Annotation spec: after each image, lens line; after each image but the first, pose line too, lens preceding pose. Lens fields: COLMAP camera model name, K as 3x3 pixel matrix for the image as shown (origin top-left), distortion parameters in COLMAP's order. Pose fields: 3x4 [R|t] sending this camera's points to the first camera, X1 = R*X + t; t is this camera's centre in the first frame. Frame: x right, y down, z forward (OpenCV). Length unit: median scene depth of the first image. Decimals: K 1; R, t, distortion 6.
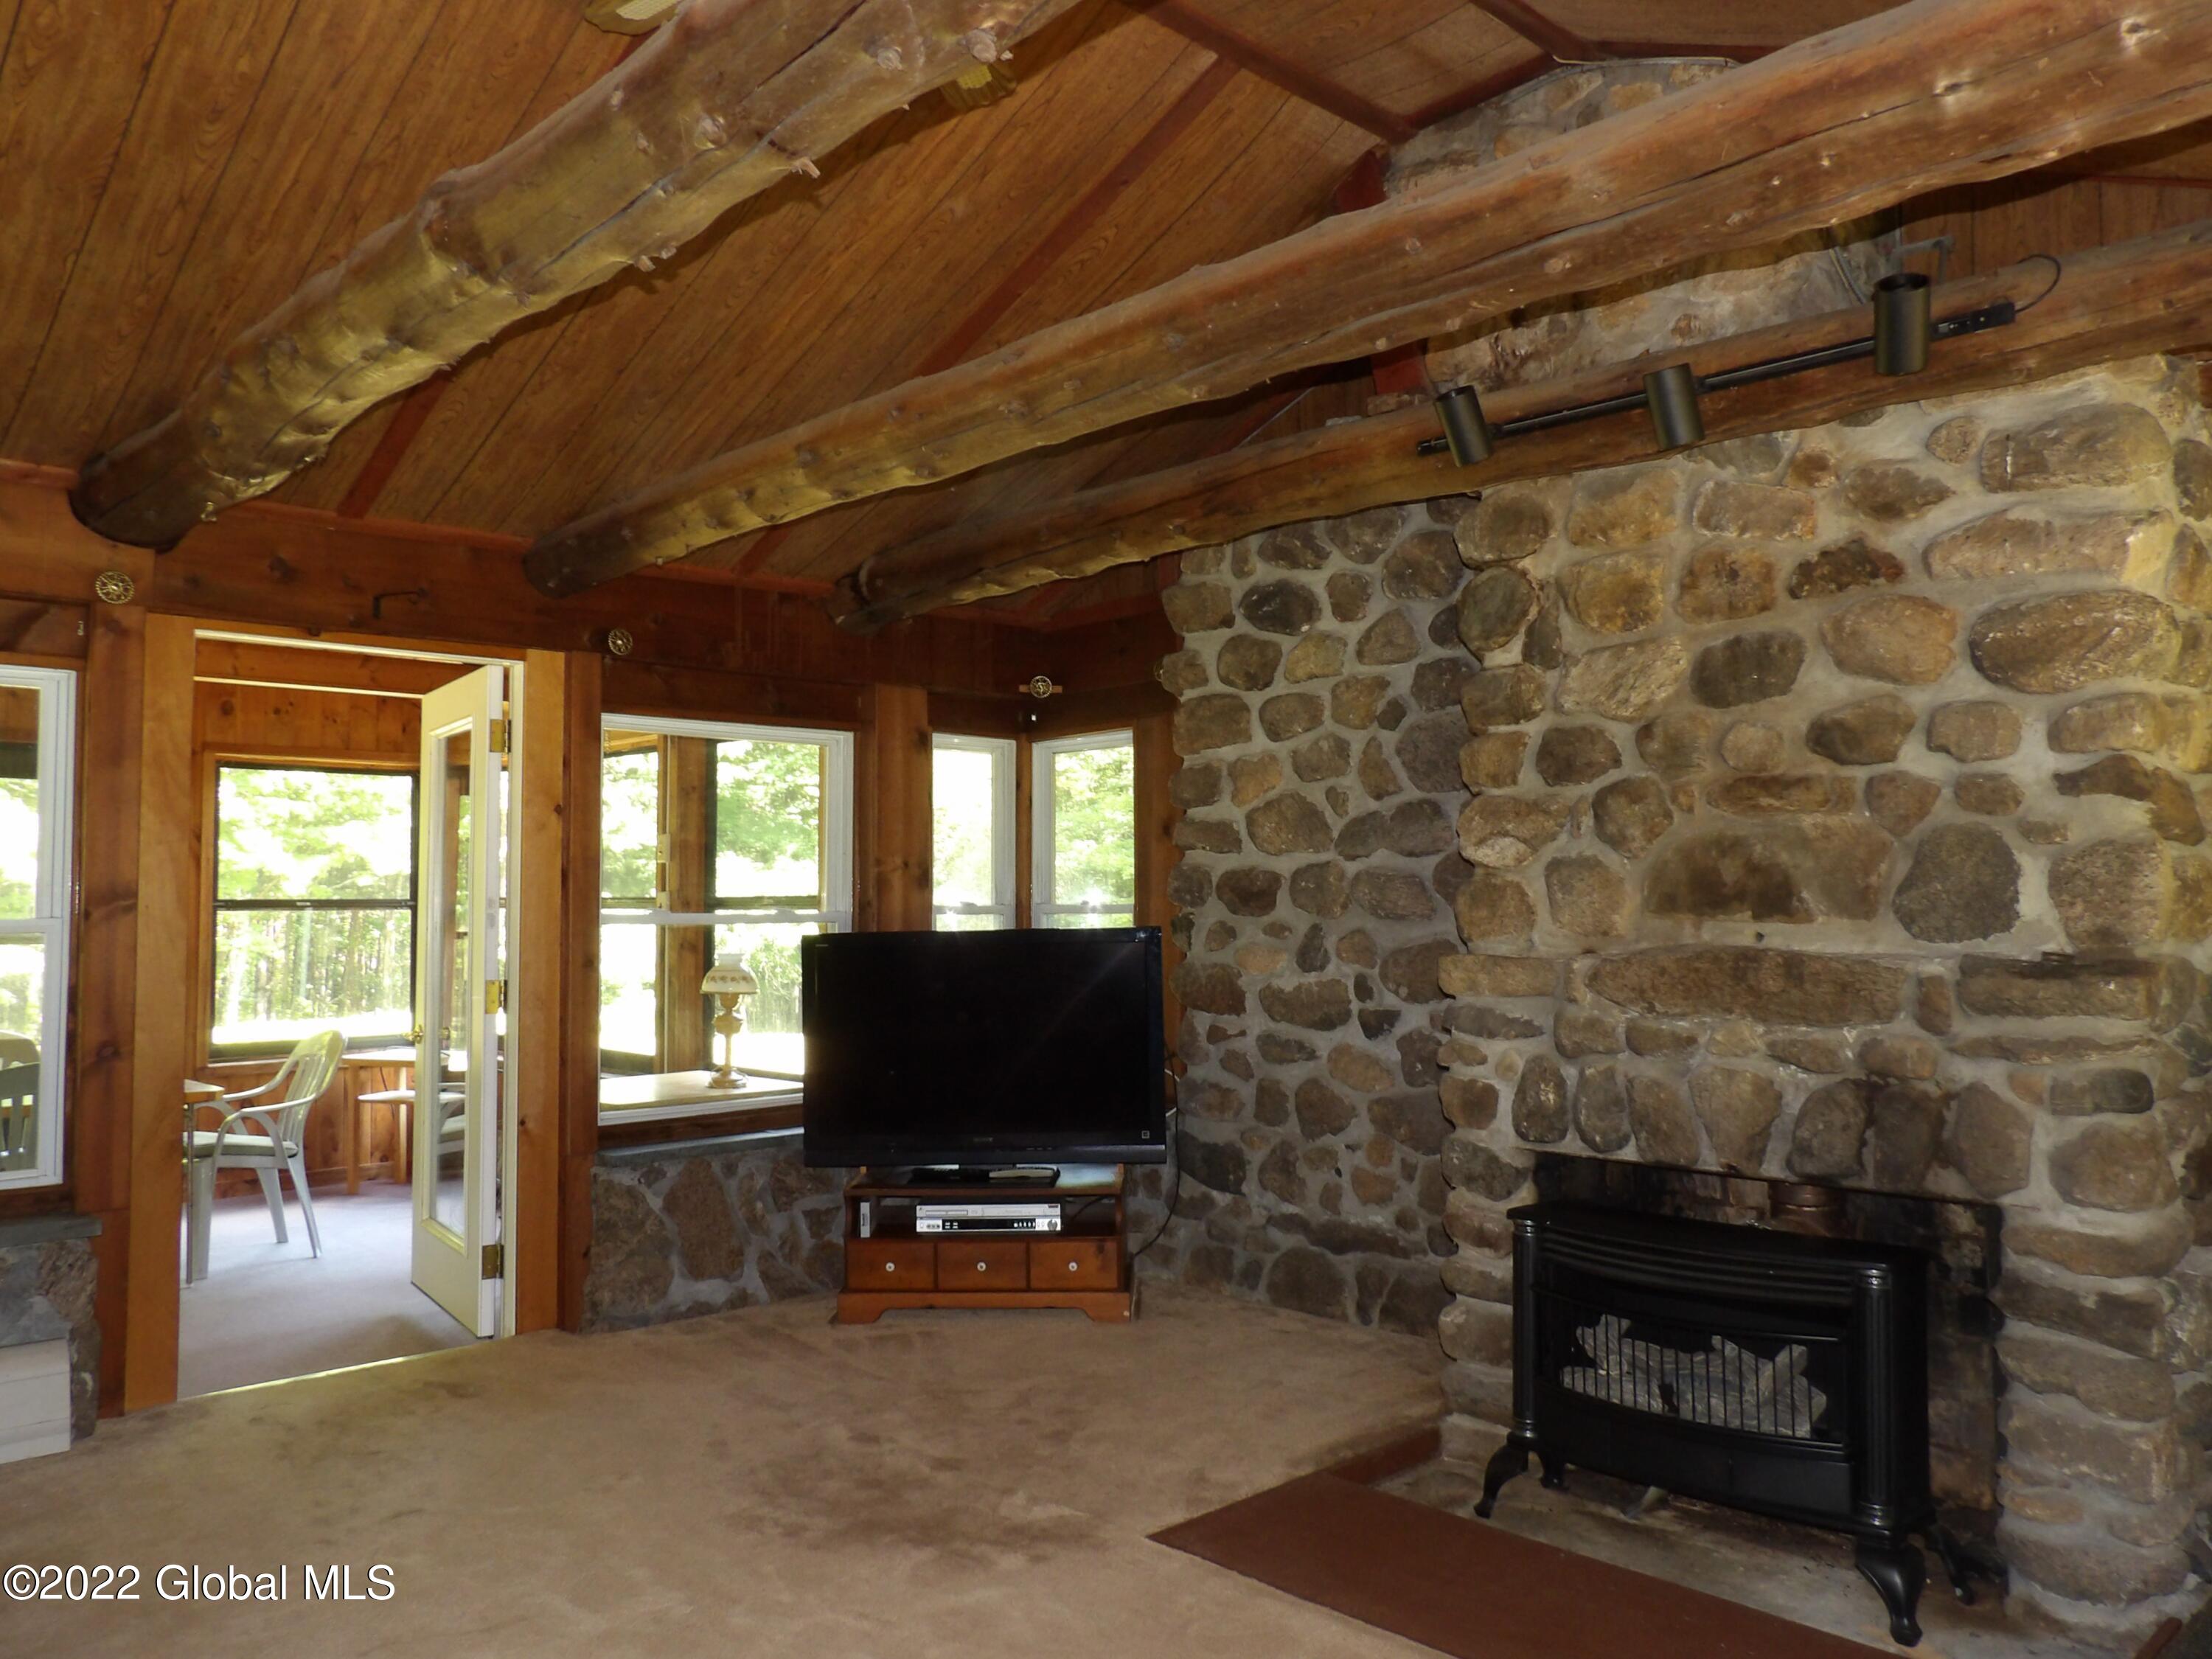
lens RADIAL K [[1654.1, 0, 1109.5], [0, 1654.1, 822.8], [0, 0, 1]] dist [-0.031827, 0.040485]
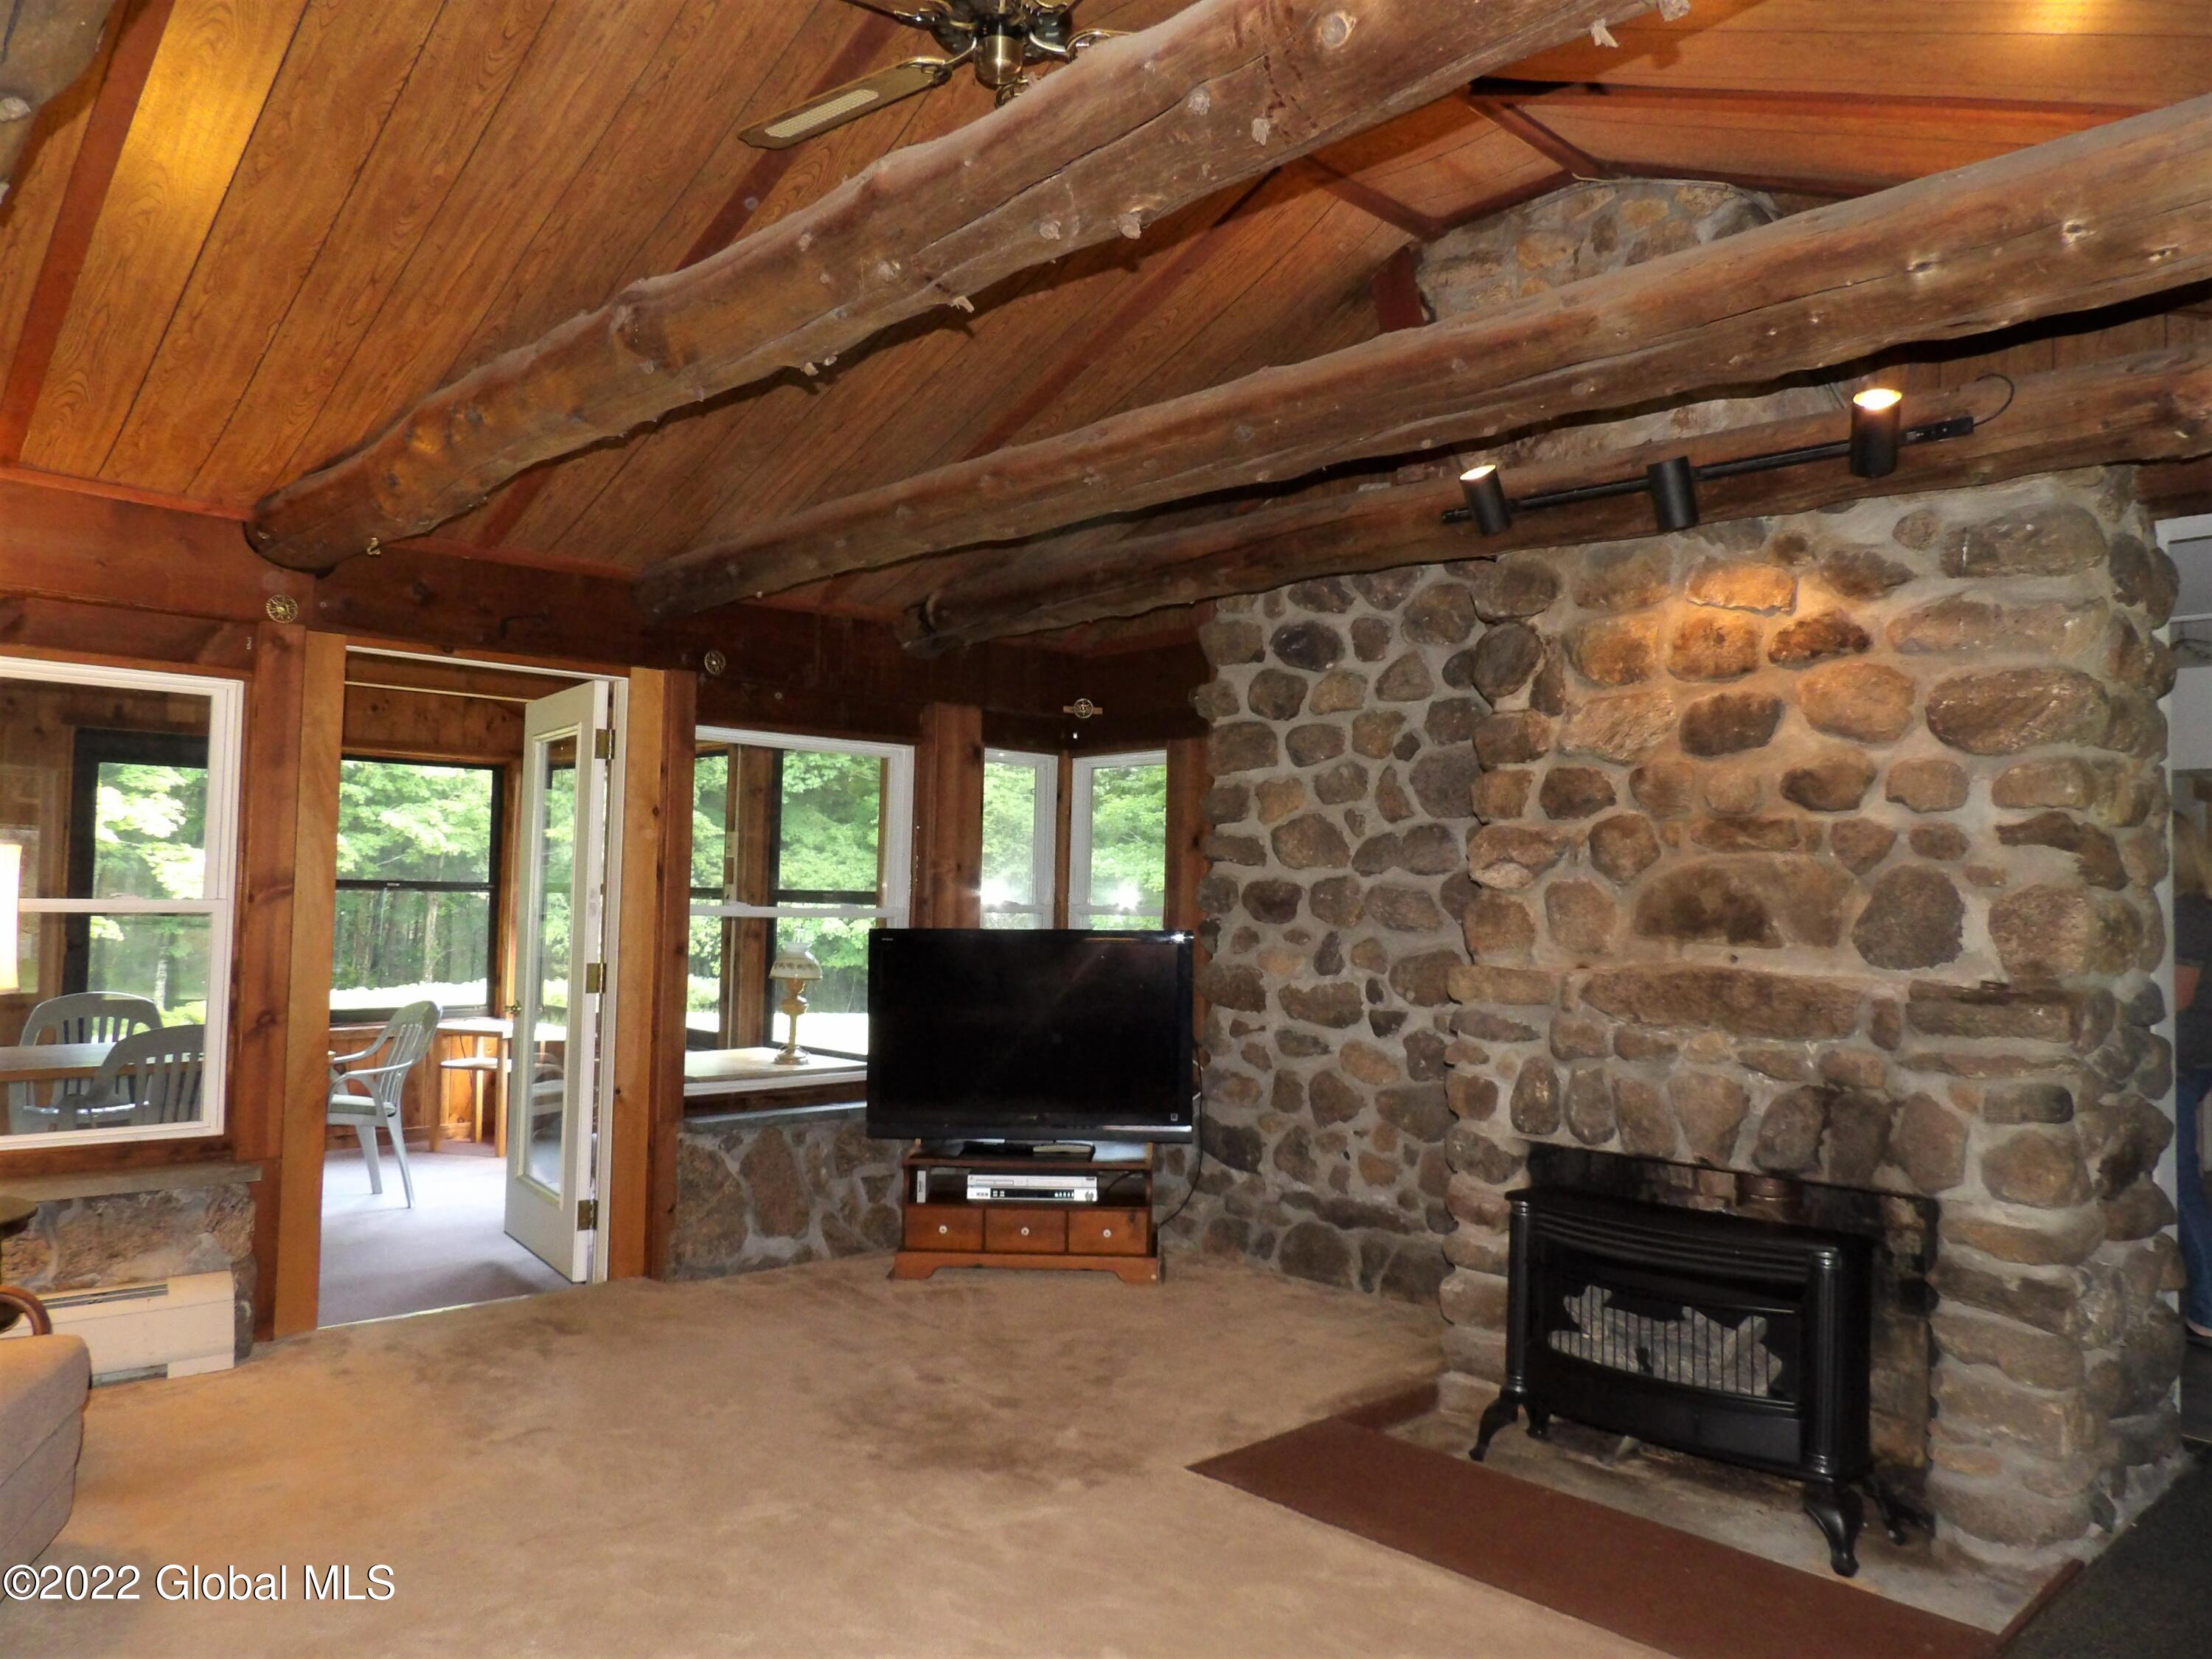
lens RADIAL K [[1587.8, 0, 1094.6], [0, 1587.8, 823.0], [0, 0, 1]] dist [-0.034356, 0.043705]
pose [[0.999634, 0.026863, -0.003121, -0.045291], [-0.026847, 0.999626, 0.005112, -0.018075], [0.003257, -0.005026, 0.999982, -0.091438]]
